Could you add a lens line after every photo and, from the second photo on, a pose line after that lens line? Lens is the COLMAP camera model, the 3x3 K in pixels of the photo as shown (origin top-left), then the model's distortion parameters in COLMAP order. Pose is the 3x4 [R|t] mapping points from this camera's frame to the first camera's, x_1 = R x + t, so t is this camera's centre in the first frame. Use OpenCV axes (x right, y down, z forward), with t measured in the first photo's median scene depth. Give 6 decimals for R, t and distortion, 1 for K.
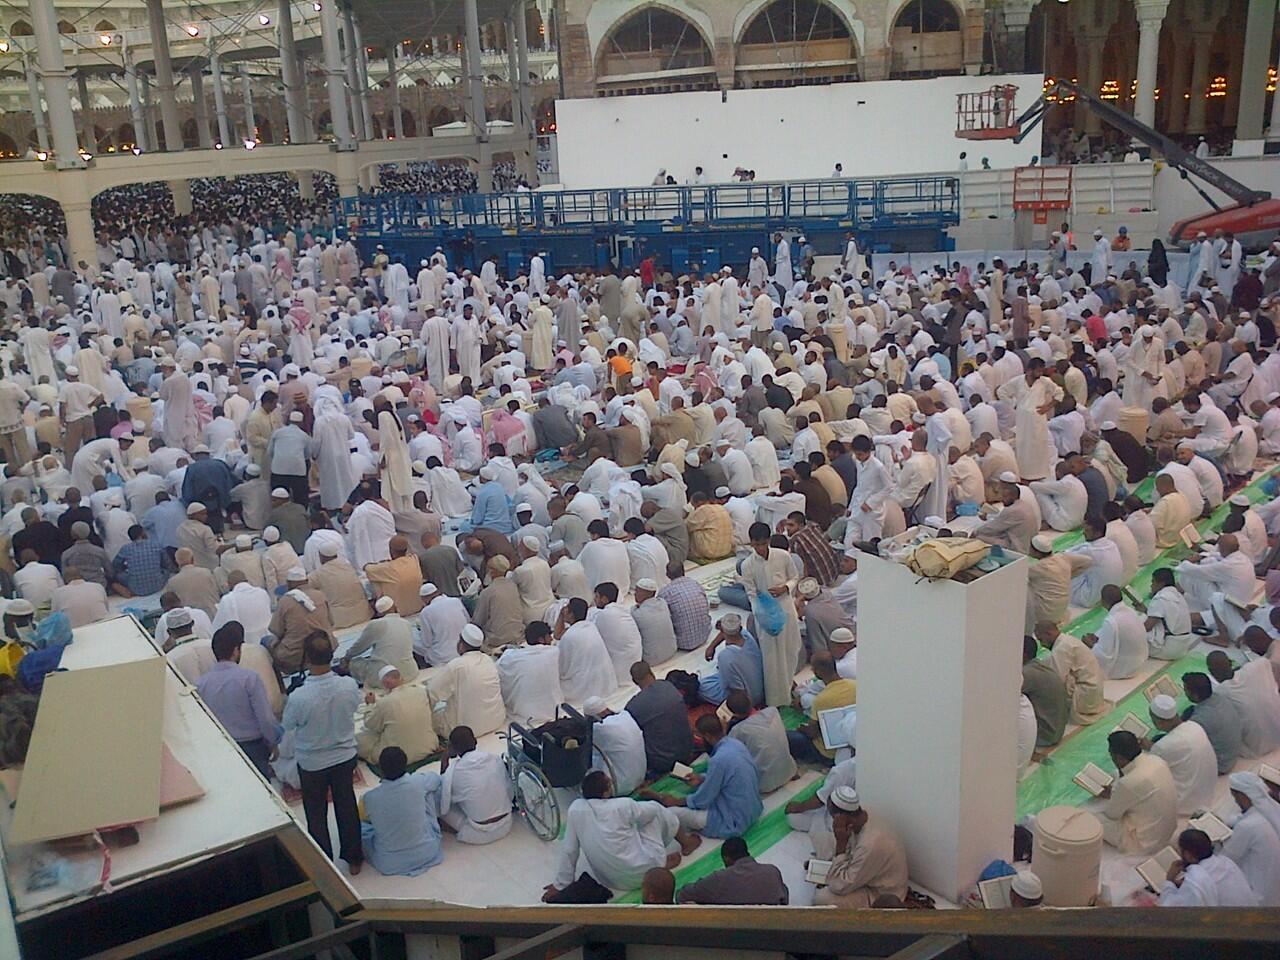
lens RADIAL K [[1192.8, 0, 636.4], [0, 1192.8, 480.7], [0, 0, 1]] dist [-0.021031, 0.000000]
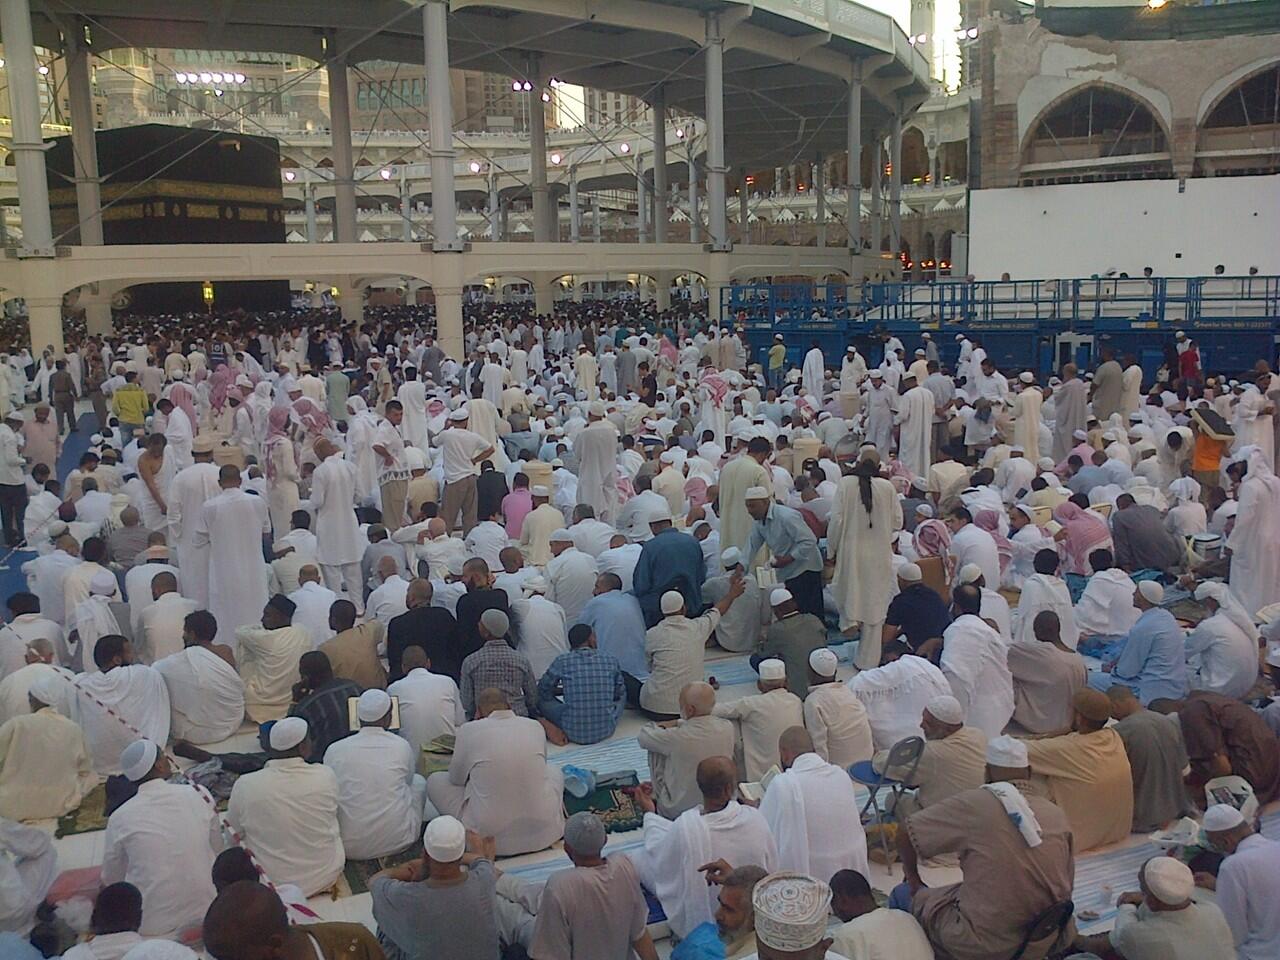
lens RADIAL K [[1192.8, 0, 646.9], [0, 1192.8, 478.9], [0, 0, 1]] dist [-0.021031, 0.000000]
pose [[0.969200, 0.062560, -0.238195, -0.082604], [-0.091255, 0.989576, -0.111405, 0.009627], [0.228743, 0.129711, 0.964807, 0.137696]]
